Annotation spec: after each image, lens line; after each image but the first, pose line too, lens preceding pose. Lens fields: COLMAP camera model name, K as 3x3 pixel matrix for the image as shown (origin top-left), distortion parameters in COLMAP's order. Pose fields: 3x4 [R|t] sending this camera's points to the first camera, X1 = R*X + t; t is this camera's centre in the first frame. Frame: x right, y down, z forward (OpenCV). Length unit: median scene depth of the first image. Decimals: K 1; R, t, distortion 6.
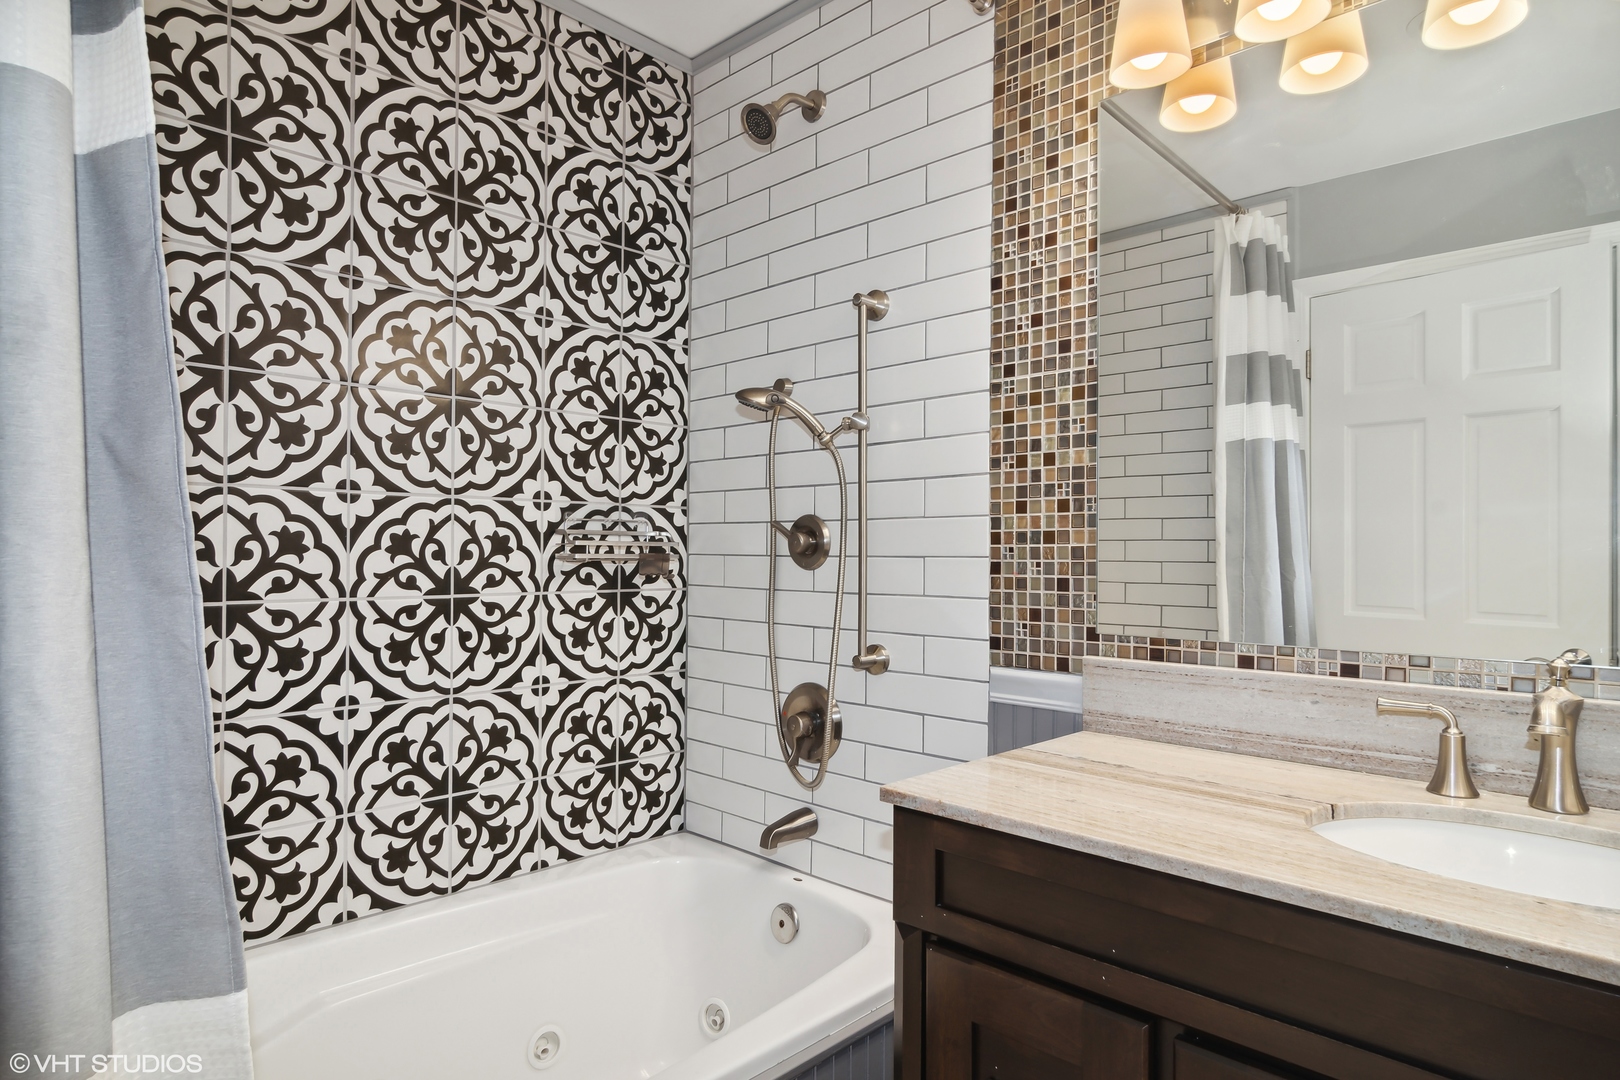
lens RADIAL K [[903.4, 0, 810.9], [0, 903.4, 541.4], [0, 0, 1]] dist [0.002554, -0.002407]
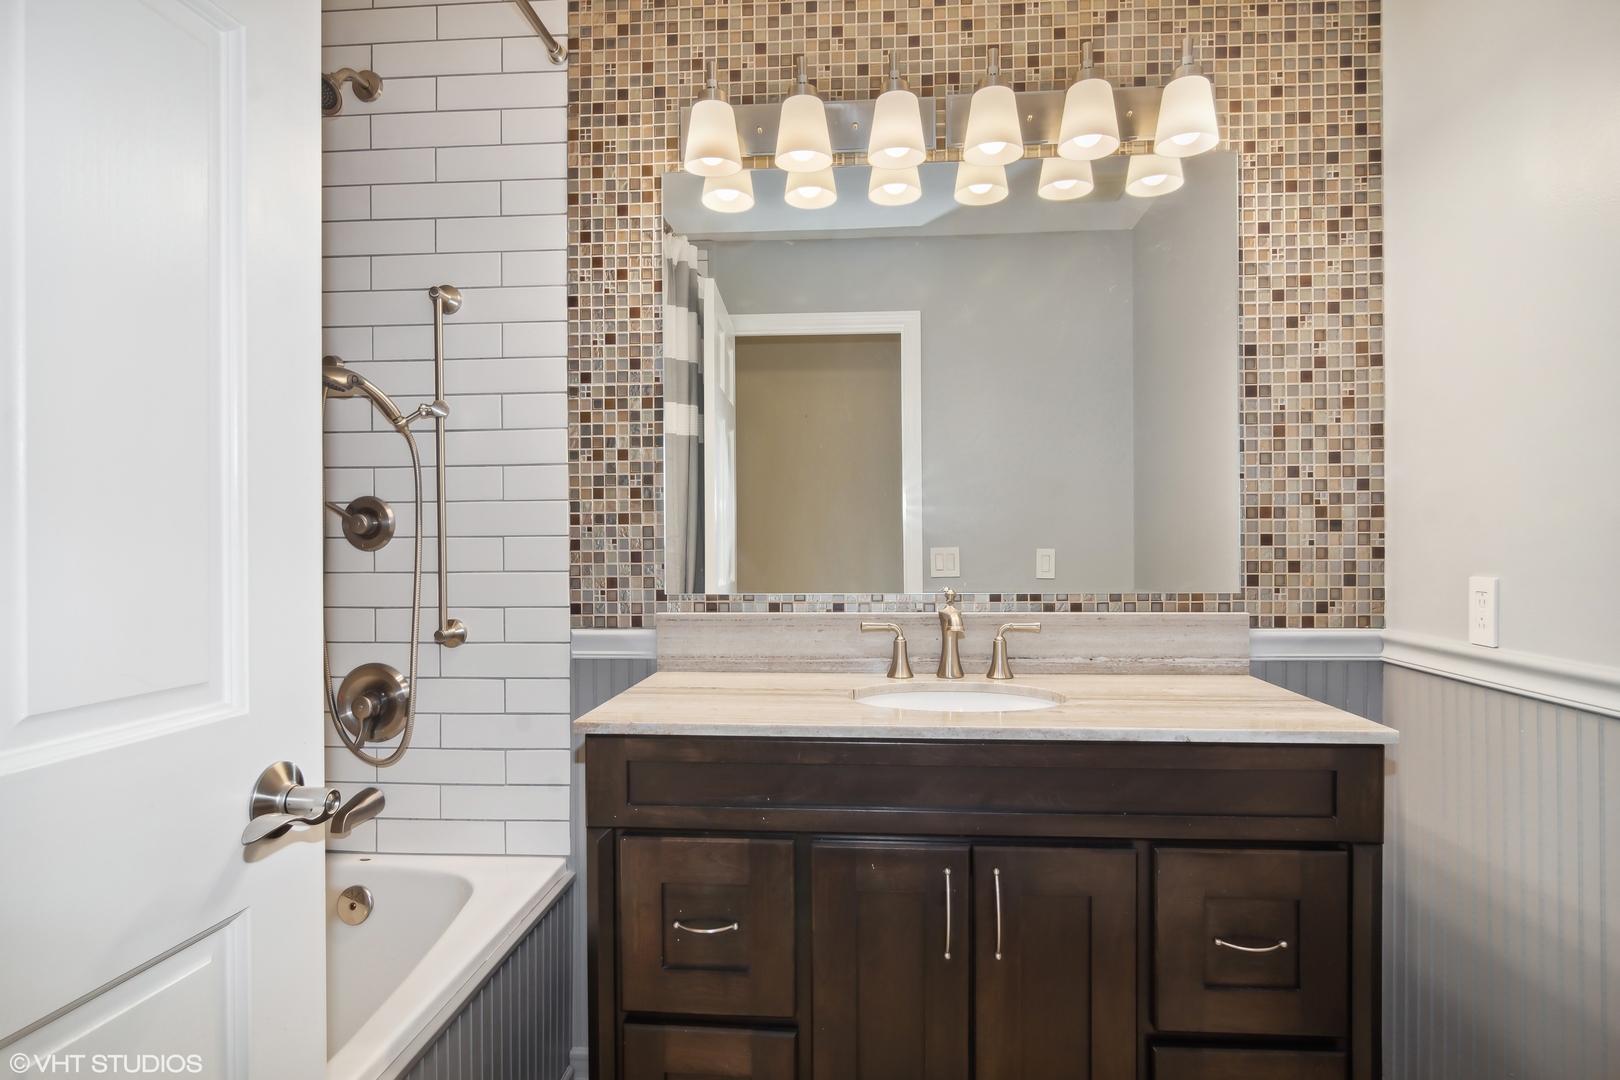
lens RADIAL K [[903.4, 0, 803.7], [0, 903.4, 539.0], [0, 0, 1]] dist [0.002554, -0.002407]
pose [[0.766409, -0.010273, 0.642271, -0.324751], [0.002398, 0.999911, 0.013132, 0.007094], [-0.642348, -0.008524, 0.766365, -0.091342]]
